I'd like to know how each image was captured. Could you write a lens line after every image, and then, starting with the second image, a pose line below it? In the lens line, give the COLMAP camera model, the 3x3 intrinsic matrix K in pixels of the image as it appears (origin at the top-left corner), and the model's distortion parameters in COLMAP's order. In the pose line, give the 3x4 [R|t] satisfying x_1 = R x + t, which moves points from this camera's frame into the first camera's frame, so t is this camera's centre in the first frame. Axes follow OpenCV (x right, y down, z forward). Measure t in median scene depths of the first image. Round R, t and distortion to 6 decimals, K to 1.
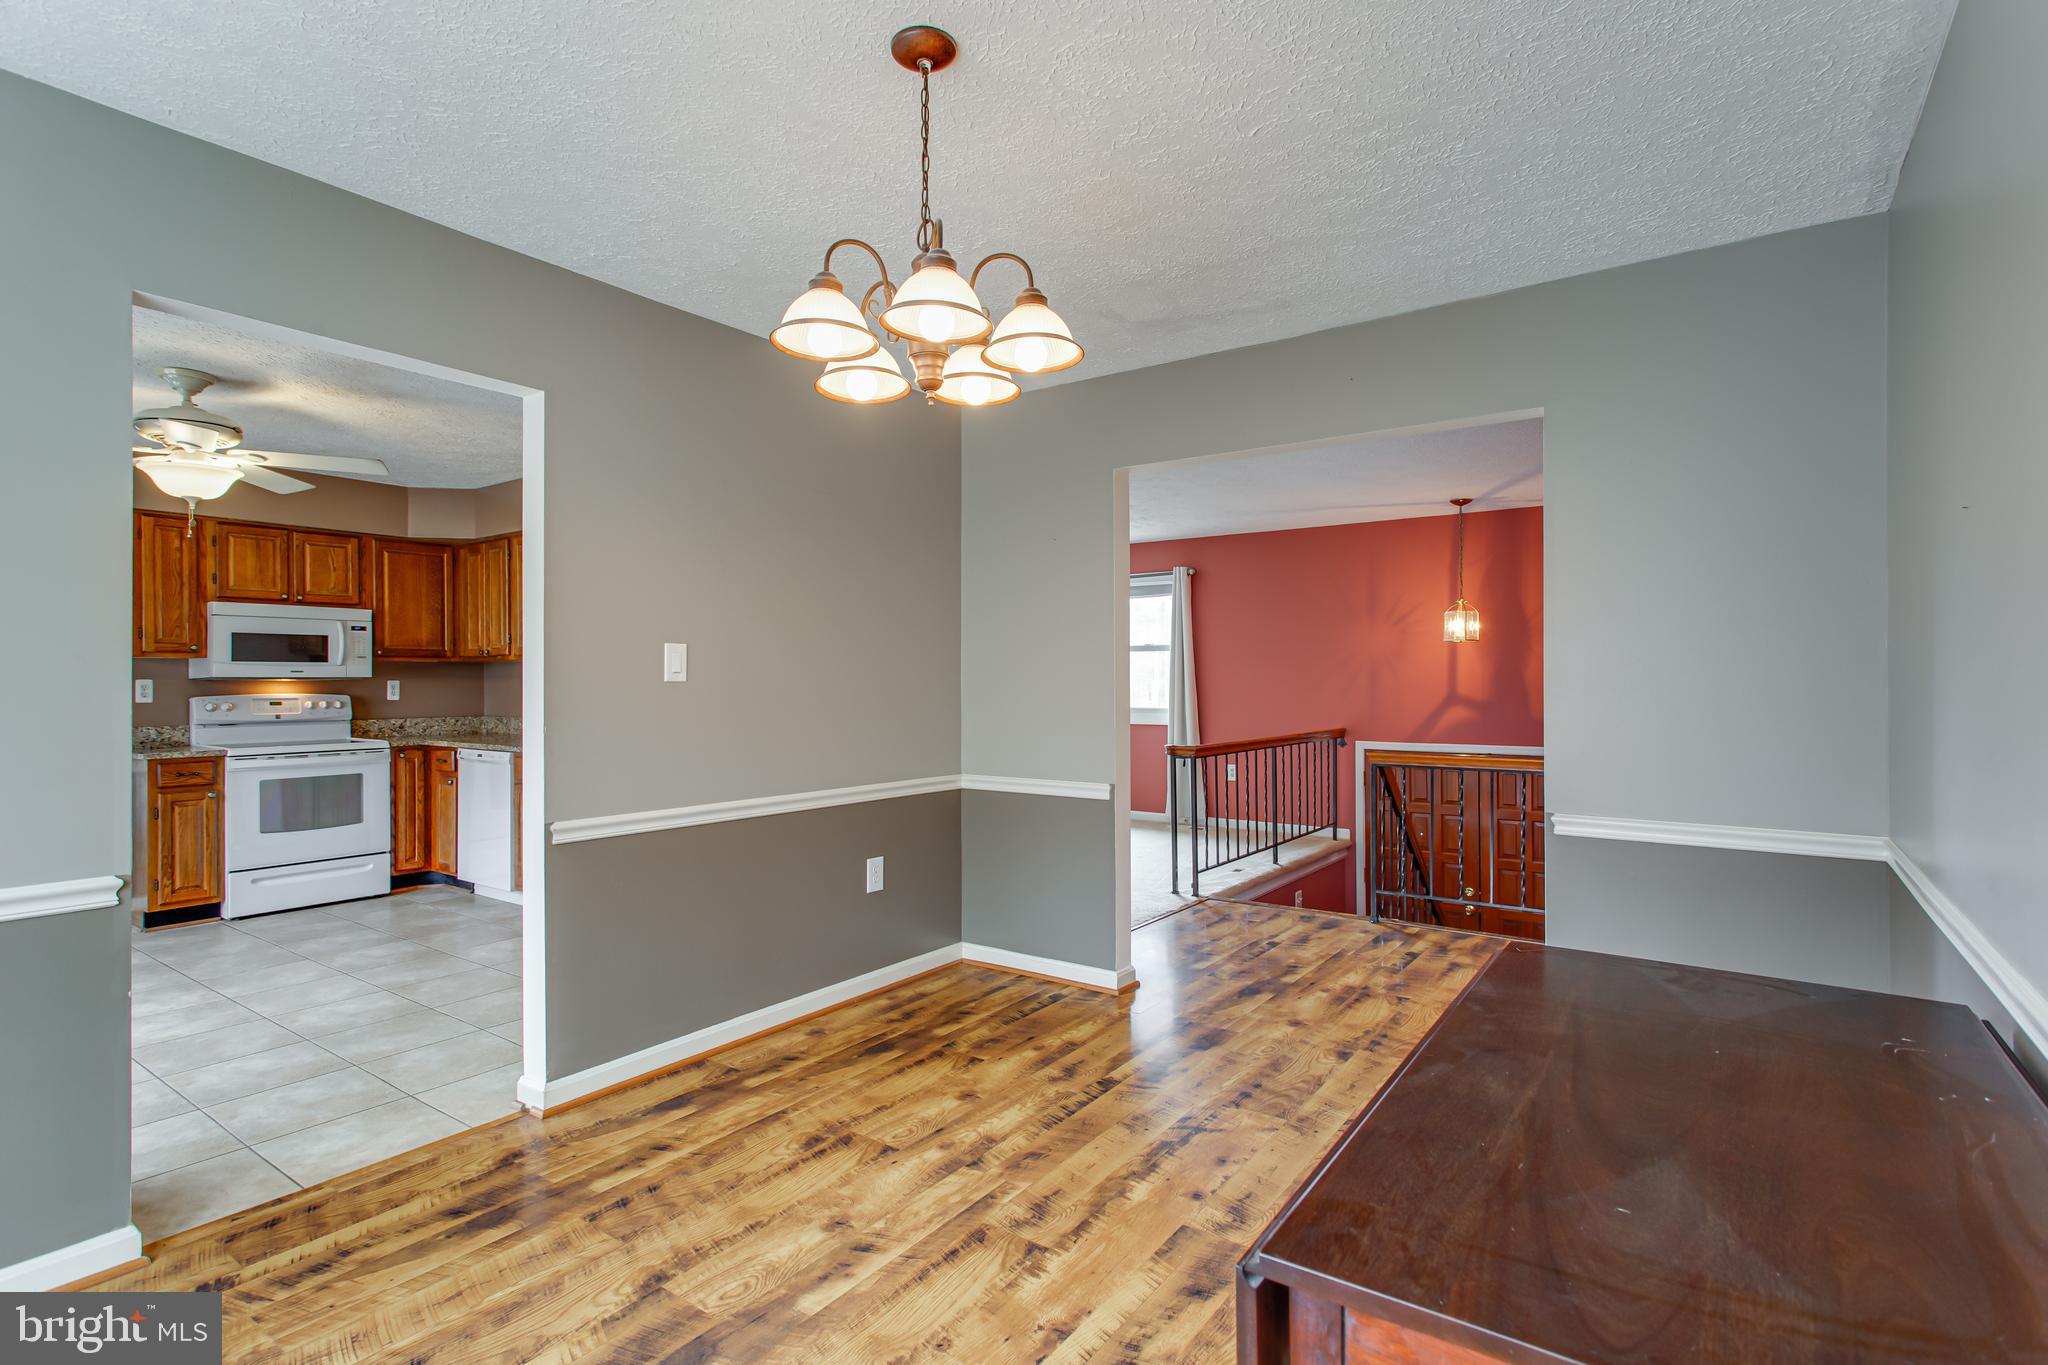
lens RADIAL K [[990.7, 0, 1034.9], [0, 990.7, 685.3], [0, 0, 1]] dist [0.002914, 0.000398]
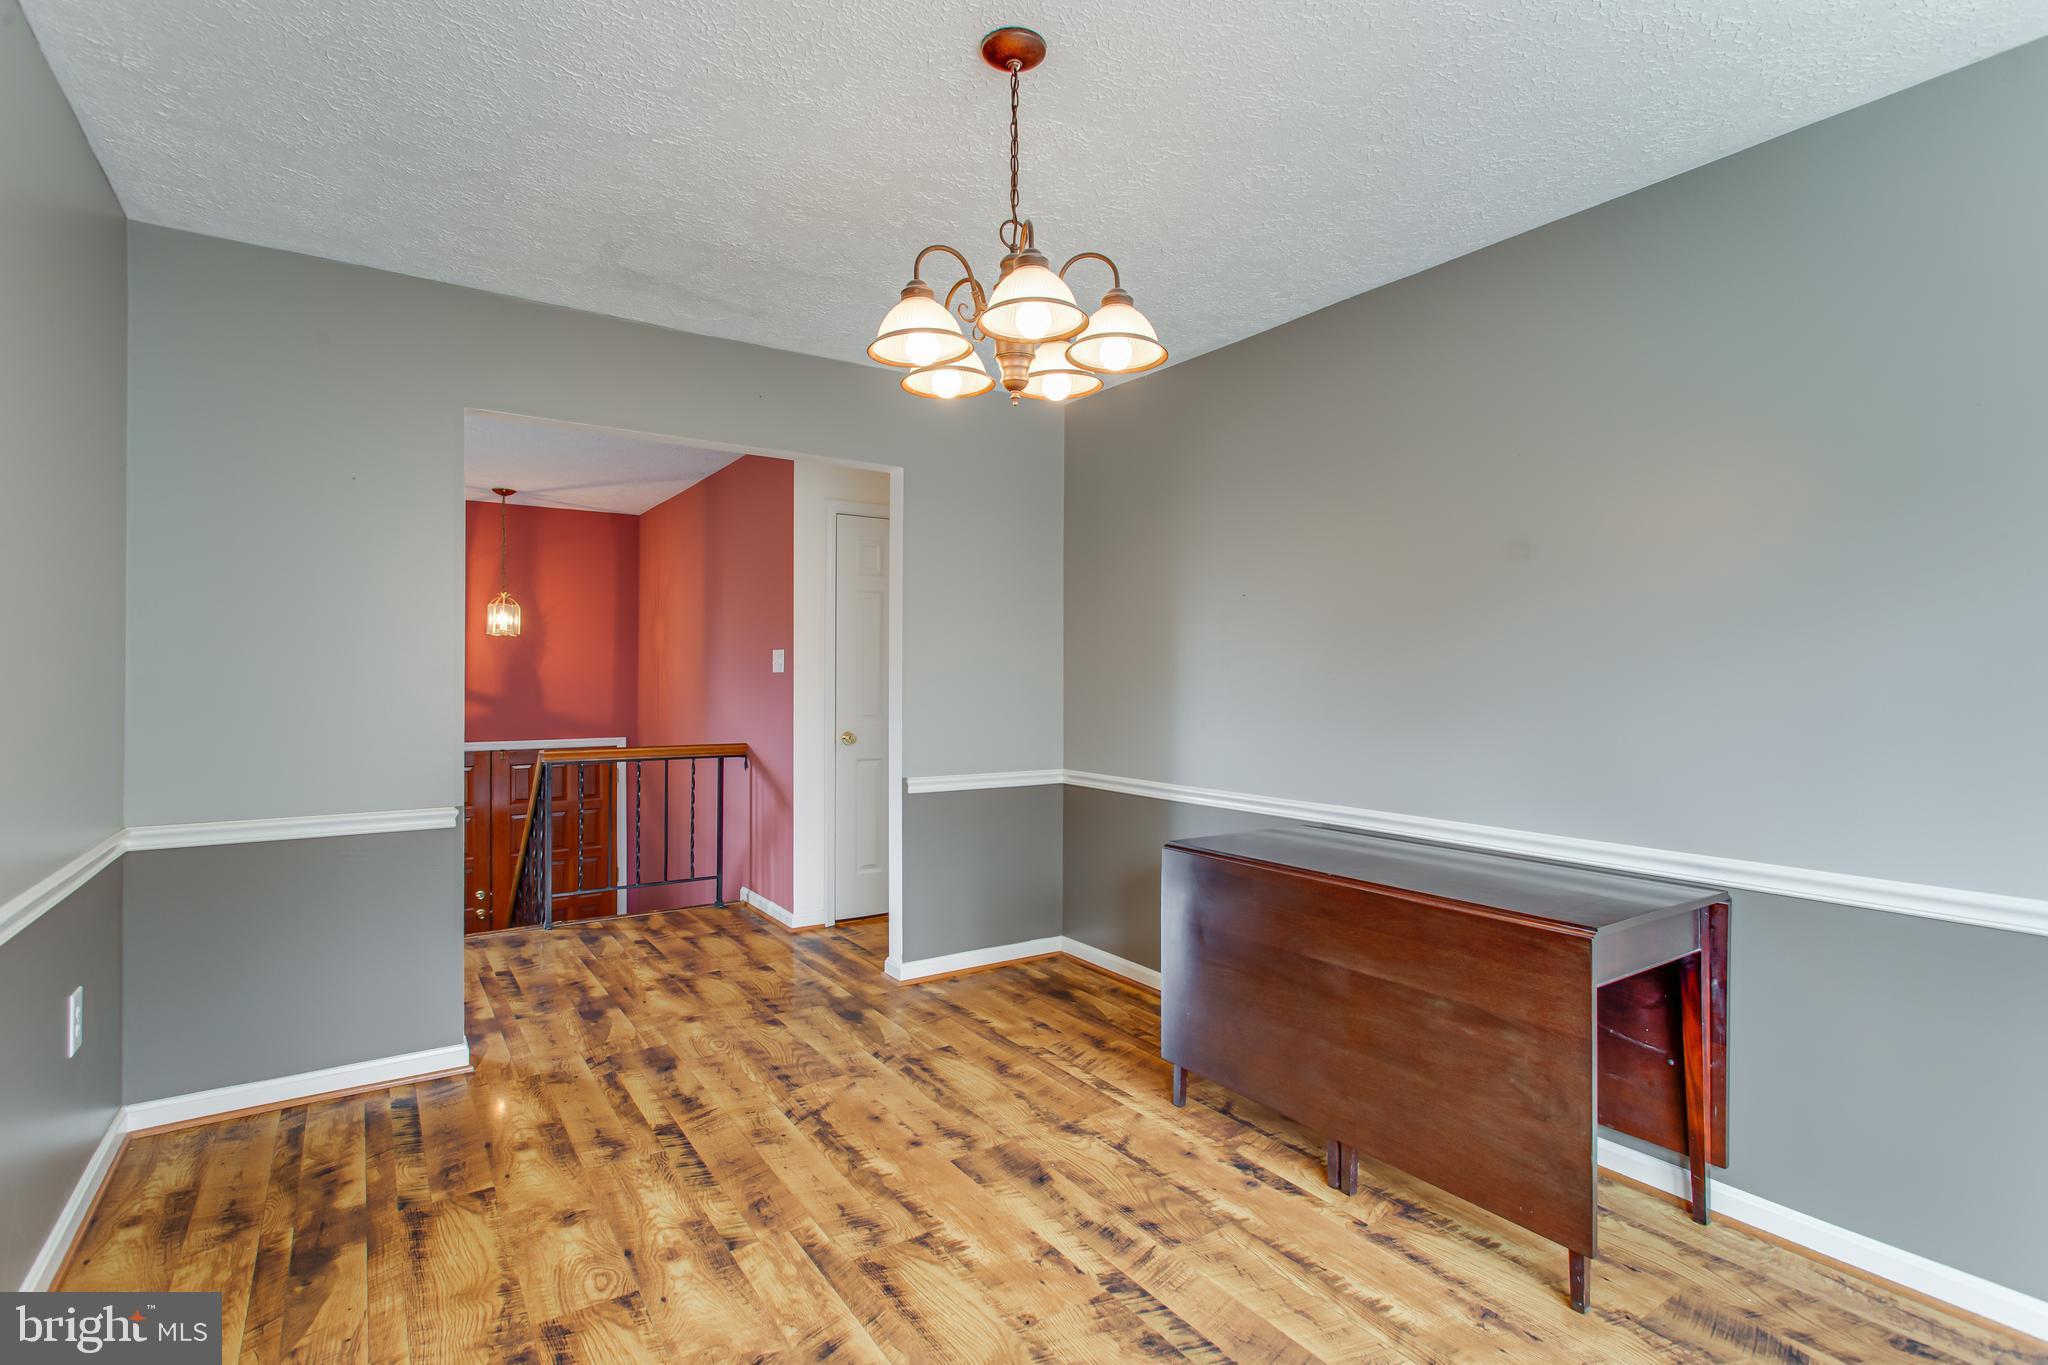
lens RADIAL K [[983.5, 0, 1032.2], [0, 983.5, 673.6], [0, 0, 1]] dist [0.001149, 0.000349]
pose [[0.341032, 0.005450, 0.940036, -0.693102], [0.001026, 0.999980, -0.006169, -0.000189], [-0.940051, 0.003068, 0.341020, 0.424090]]
